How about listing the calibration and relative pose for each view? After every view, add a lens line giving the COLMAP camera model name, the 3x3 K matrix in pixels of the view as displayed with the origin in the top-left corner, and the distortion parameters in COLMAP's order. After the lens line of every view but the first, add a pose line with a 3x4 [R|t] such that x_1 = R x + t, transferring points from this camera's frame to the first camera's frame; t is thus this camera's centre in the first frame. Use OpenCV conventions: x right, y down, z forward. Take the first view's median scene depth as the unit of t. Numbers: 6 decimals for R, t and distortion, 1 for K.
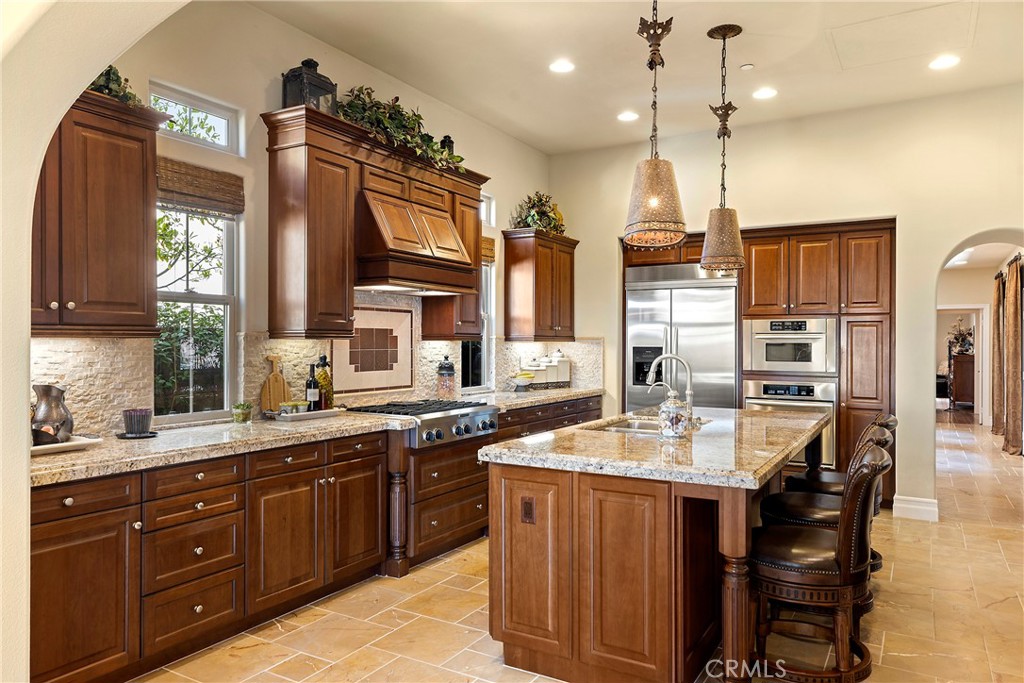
lens RADIAL K [[691.9, 0, 510.6], [0, 691.9, 345.2], [0, 0, 1]] dist [-0.005896, -0.001373]
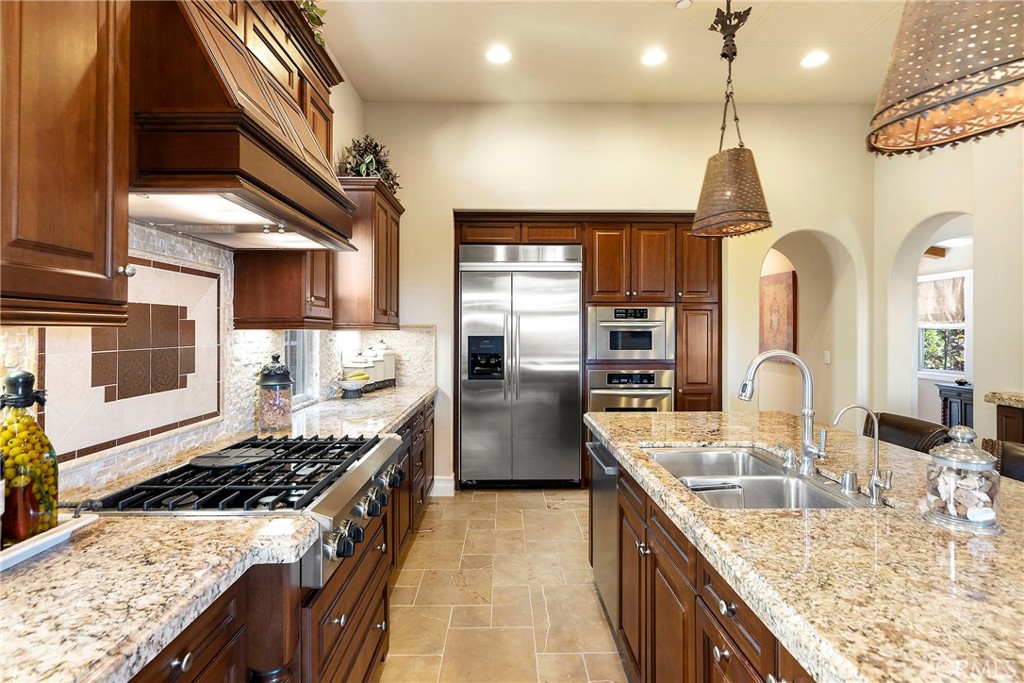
lens RADIAL K [[533.5, 0, 516.9], [0, 533.5, 325.7], [0, 0, 1]] dist [-0.002674, 0.001643]
pose [[0.857897, 0.000792, 0.513821, -0.130428], [0.006150, 0.999911, -0.011810, -0.002611], [-0.513785, 0.013292, 0.857816, 0.431355]]
